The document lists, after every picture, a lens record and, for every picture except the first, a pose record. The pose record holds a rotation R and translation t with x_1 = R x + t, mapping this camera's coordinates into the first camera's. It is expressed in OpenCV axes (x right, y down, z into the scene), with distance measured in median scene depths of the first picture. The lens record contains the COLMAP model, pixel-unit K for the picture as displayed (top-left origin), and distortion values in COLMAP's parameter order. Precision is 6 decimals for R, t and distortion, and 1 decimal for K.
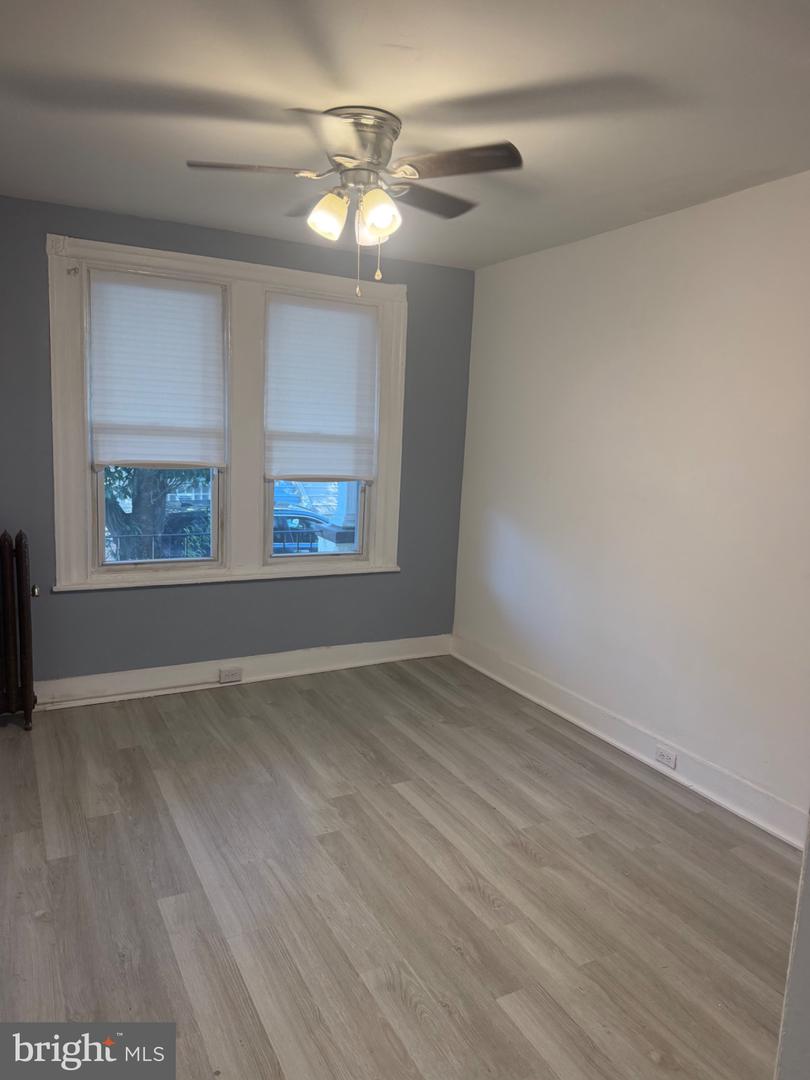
lens RADIAL K [[759.7, 0, 405.0], [0, 759.7, 540.0], [0, 0, 1]] dist [0.033189, -0.037501]
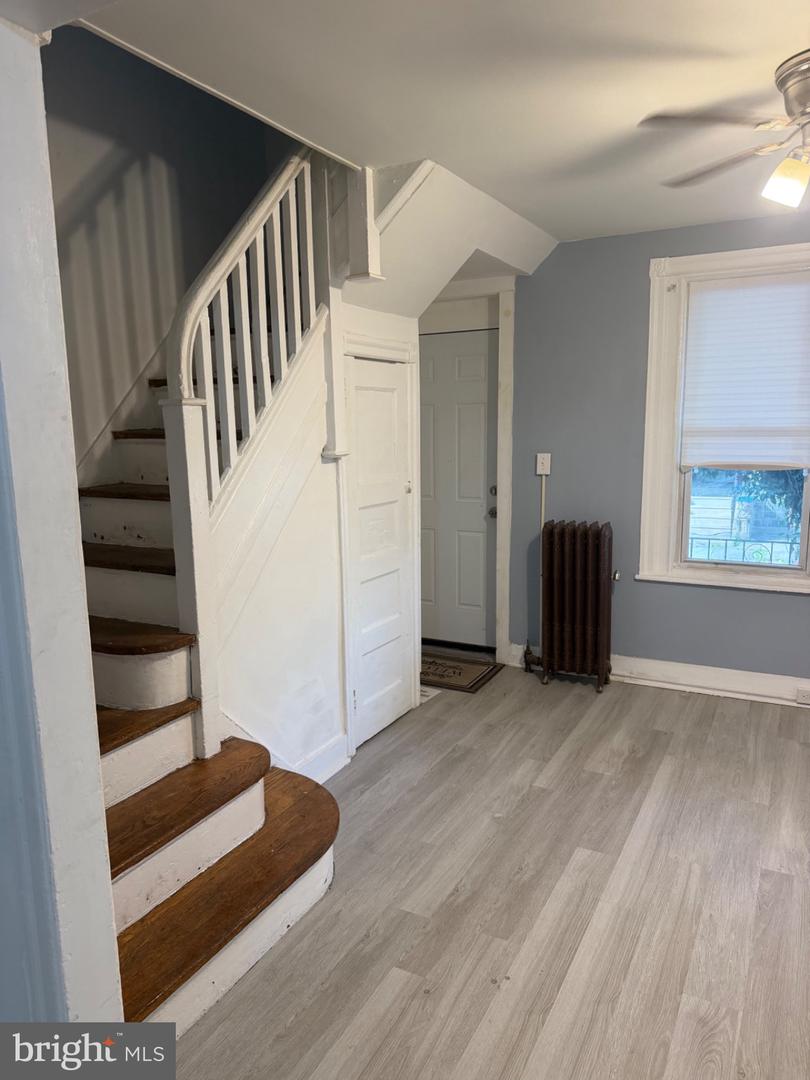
lens RADIAL K [[759.7, 0, 405.0], [0, 759.7, 540.0], [0, 0, 1]] dist [0.033189, -0.037501]
pose [[0.561692, 0.076540, -0.823799, 0.368525], [-0.089322, 0.995502, 0.031591, 0.008669], [0.822511, 0.055839, 0.566002, 0.115962]]
